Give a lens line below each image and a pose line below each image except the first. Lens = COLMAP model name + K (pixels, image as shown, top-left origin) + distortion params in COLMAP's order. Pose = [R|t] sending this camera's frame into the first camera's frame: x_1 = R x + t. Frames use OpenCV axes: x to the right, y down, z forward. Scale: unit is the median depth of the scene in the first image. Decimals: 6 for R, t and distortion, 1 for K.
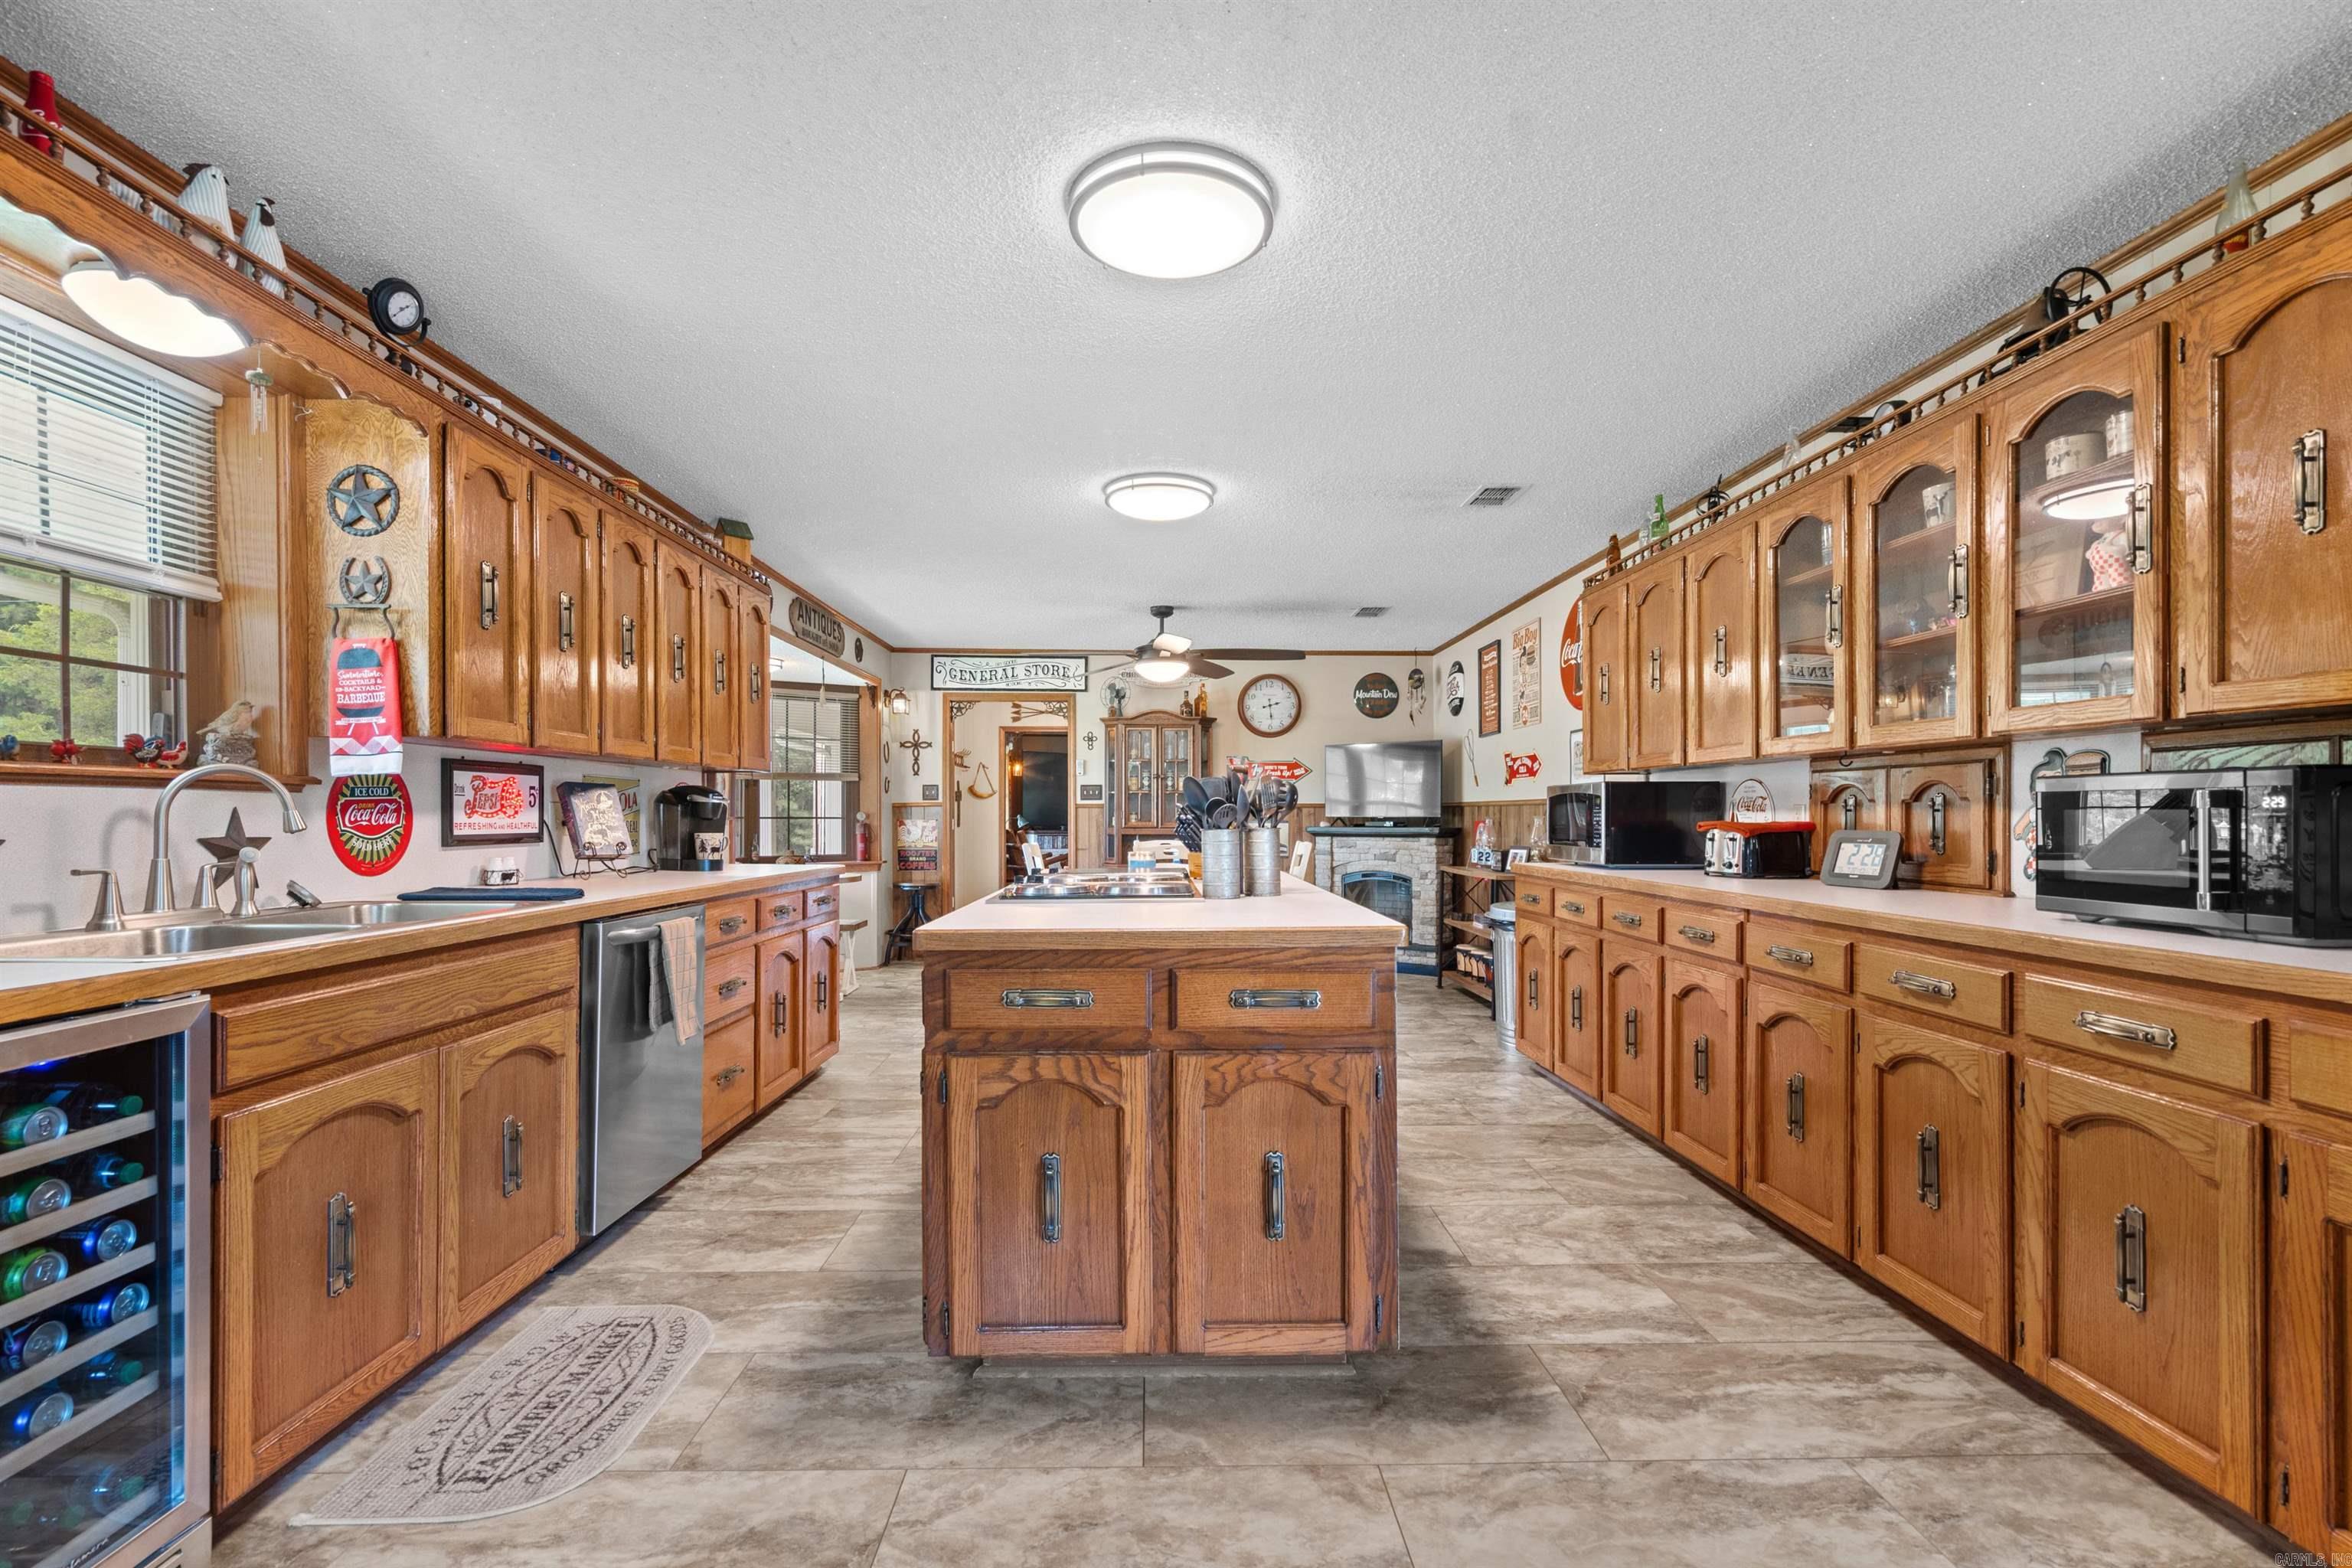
lens RADIAL K [[1076.4, 0, 1168.8], [0, 1076.4, 813.0], [0, 0, 1]] dist [-0.002107, 0.001214]
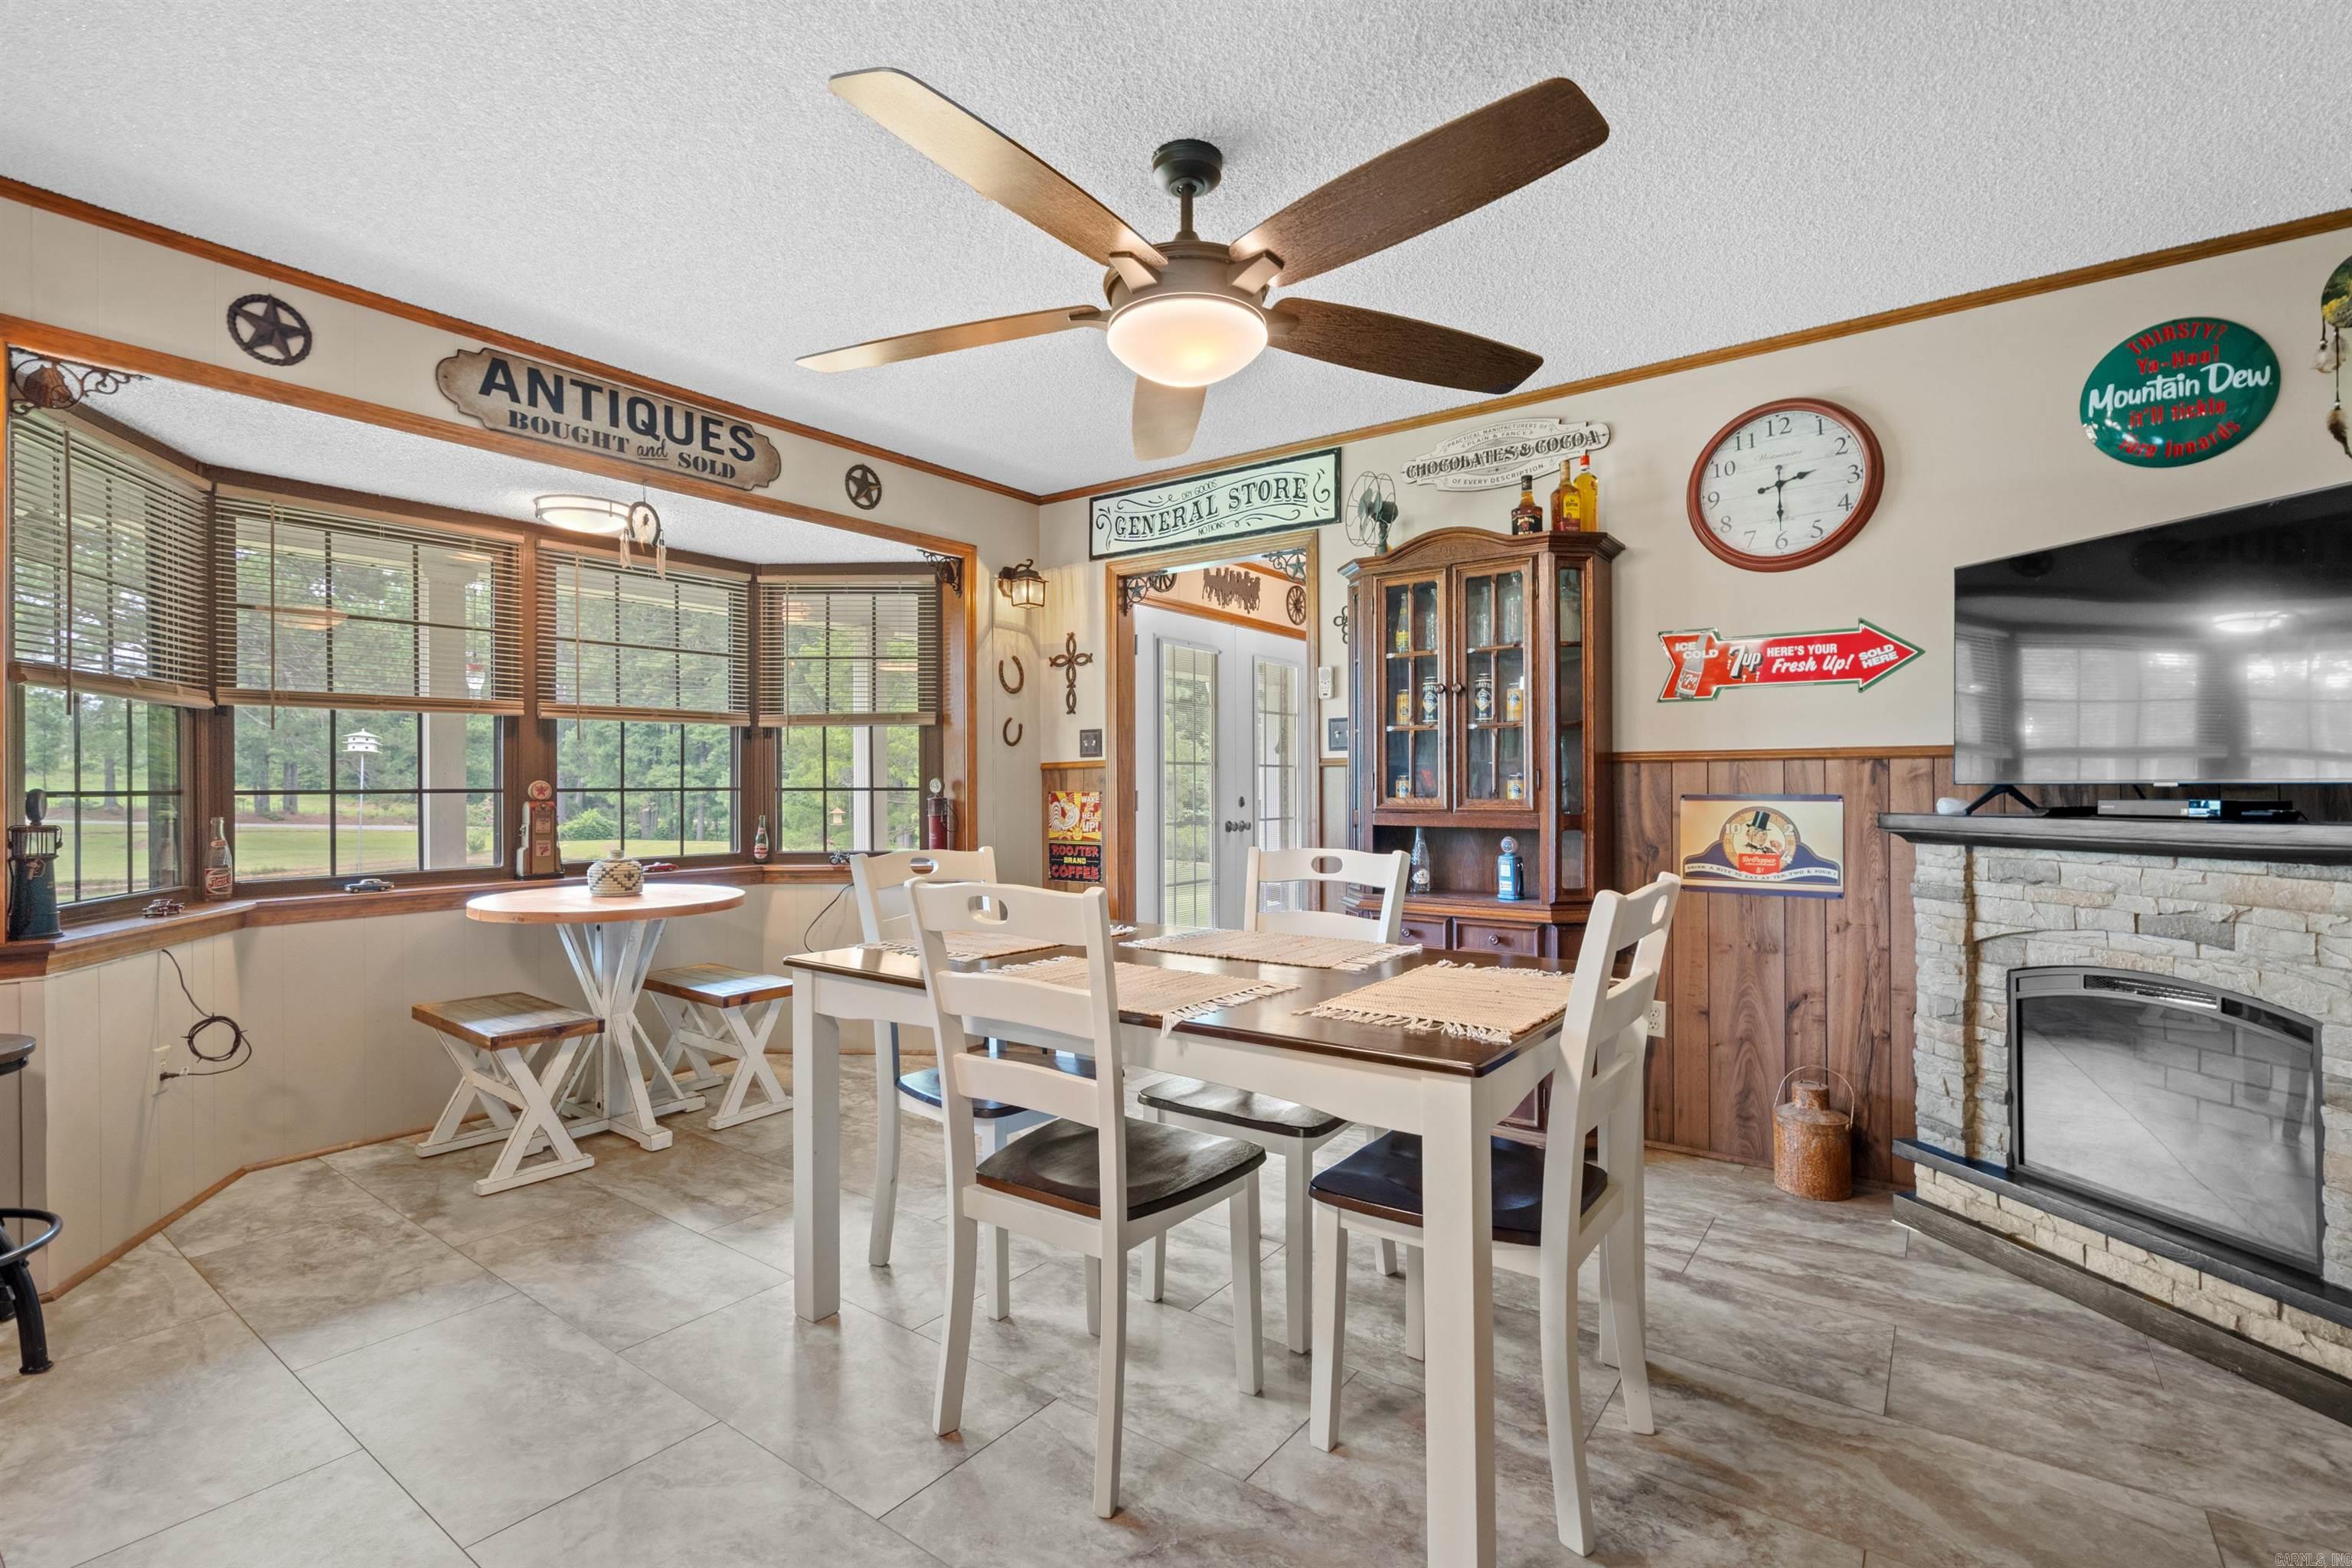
lens RADIAL K [[1072.0, 0, 1168.2], [0, 1072.0, 782.0], [0, 0, 1]] dist [0.001219, 0.001284]
pose [[0.790195, -0.004949, -0.612836, 0.418580], [0.005421, 0.999985, -0.001085, 0.005473], [0.612832, -0.002465, 0.790210, 1.583519]]
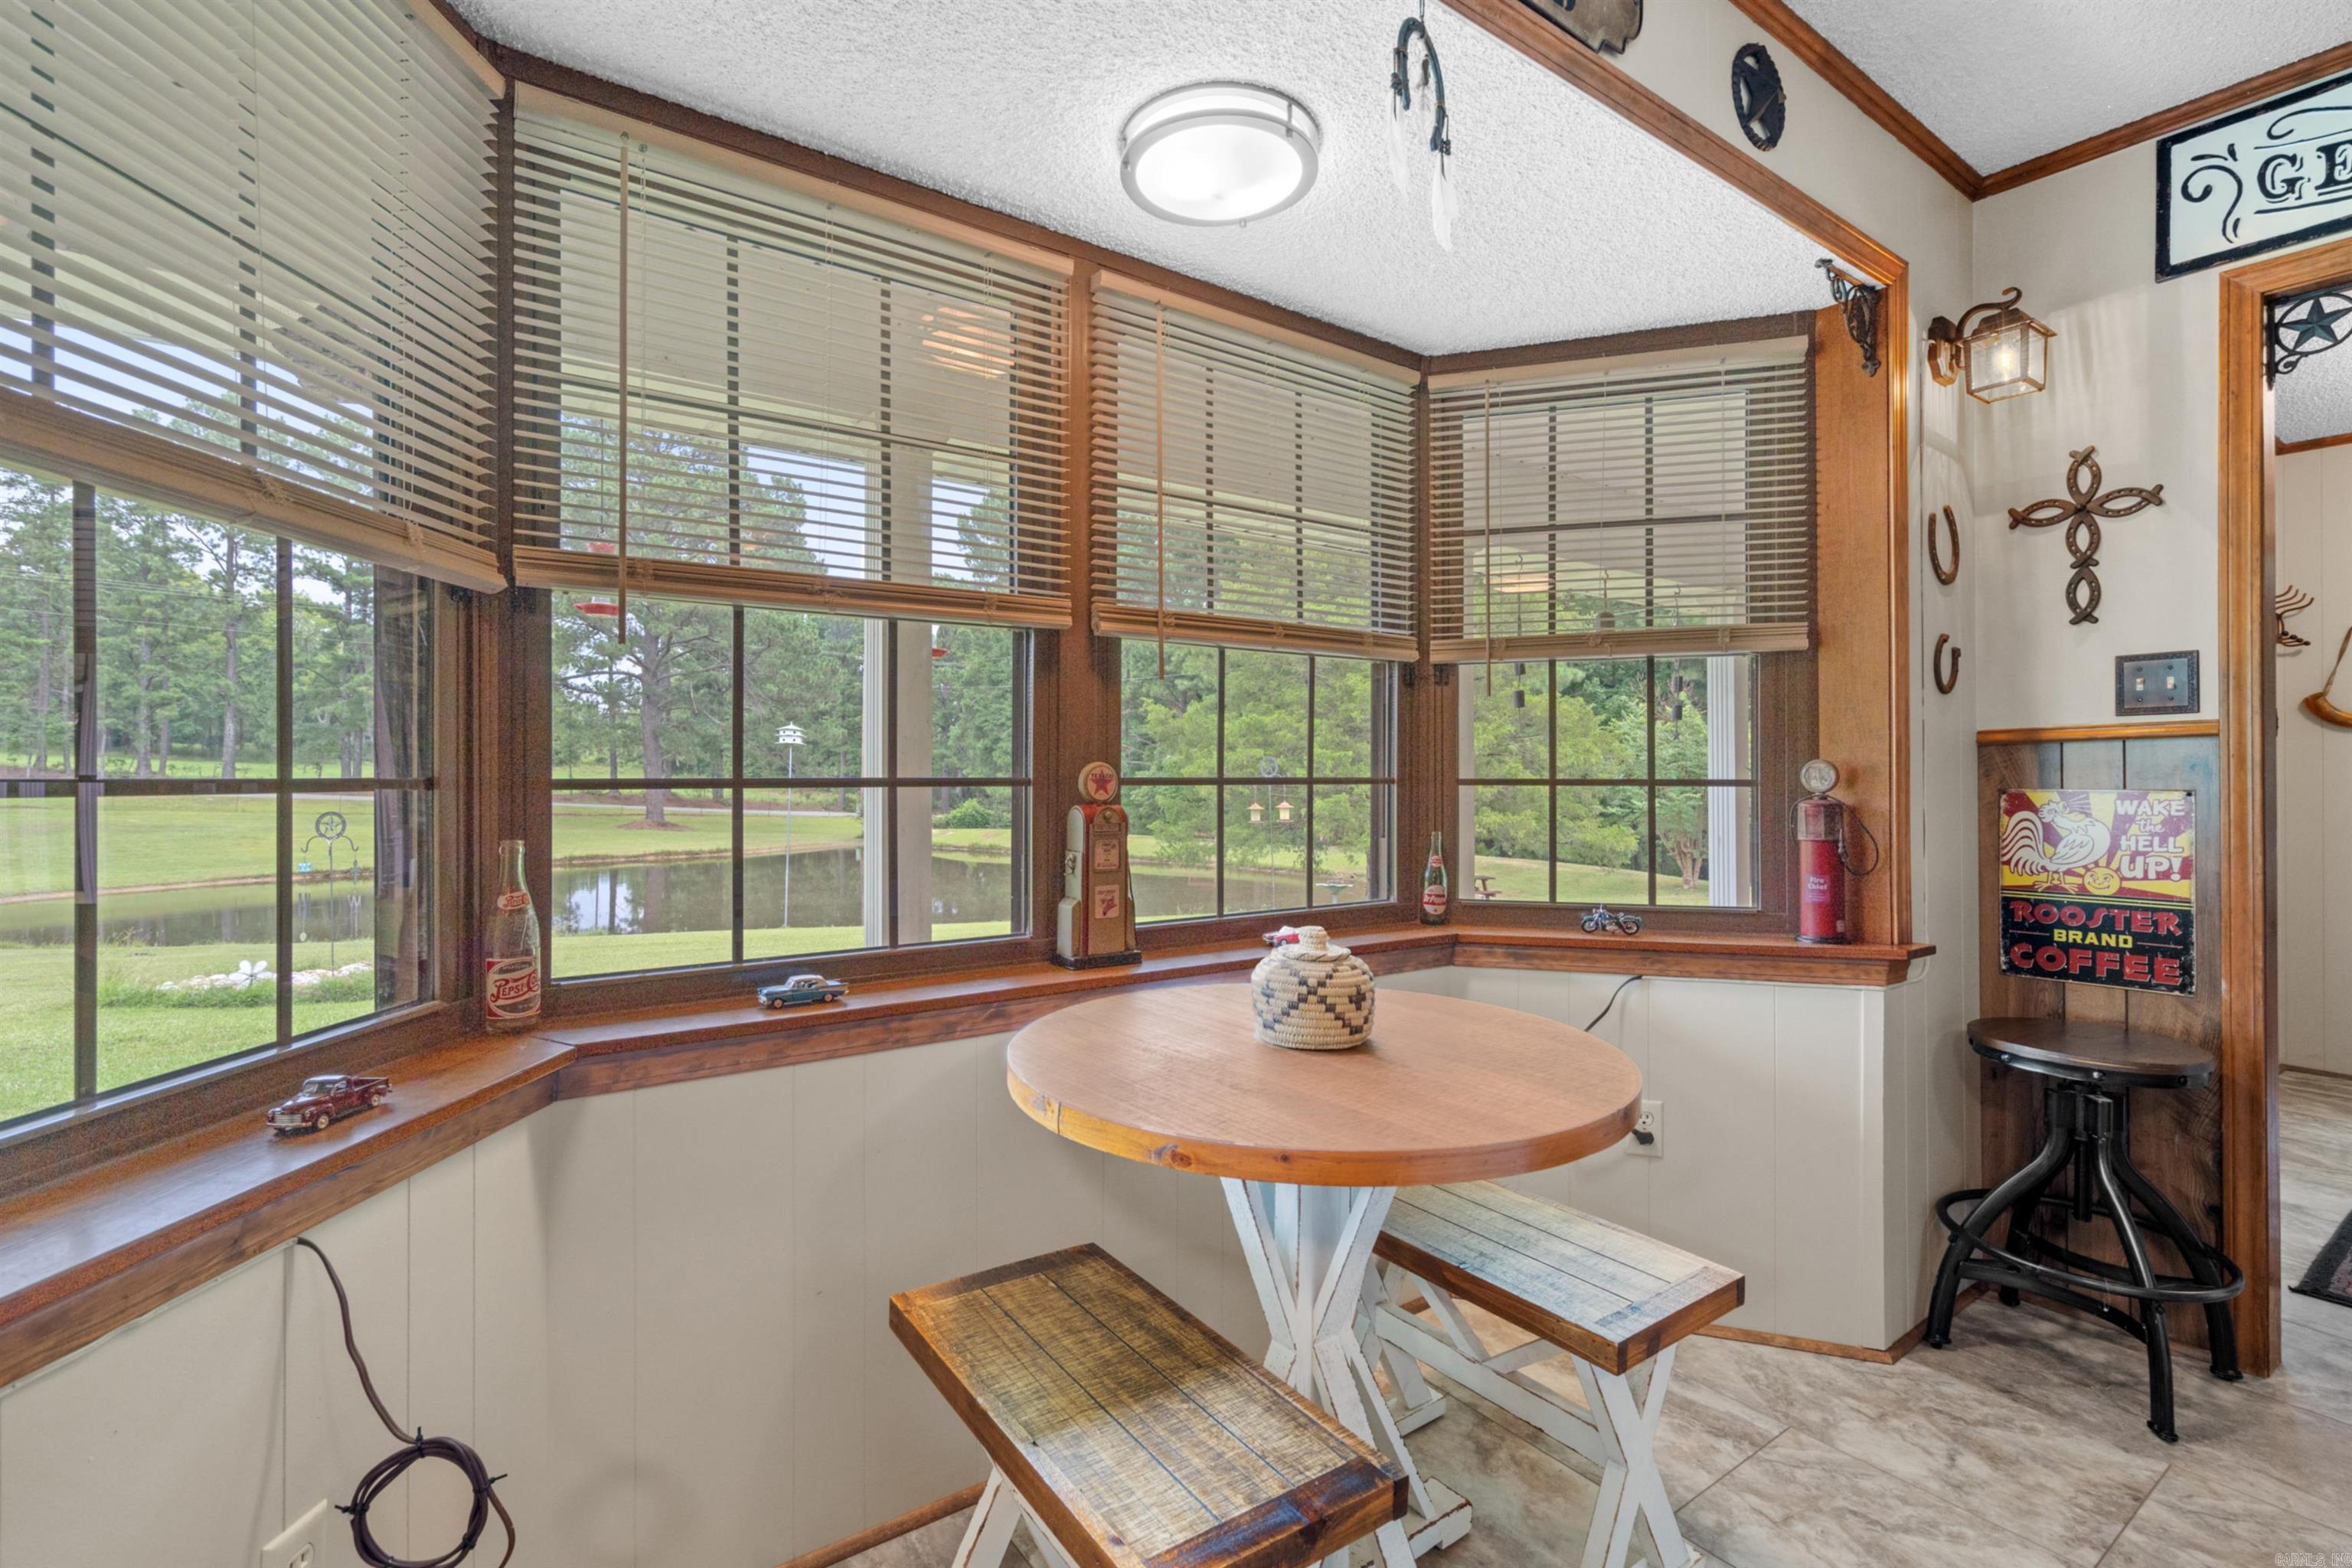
lens RADIAL K [[1101.6, 0, 1179.3], [0, 1101.6, 769.7], [0, 0, 1]] dist [-0.003457, 0.000212]
pose [[0.569903, -0.006629, -0.821685, -0.379451], [0.001690, 0.999975, -0.006896, 0.007390], [0.821710, 0.002541, 0.569900, 1.801845]]
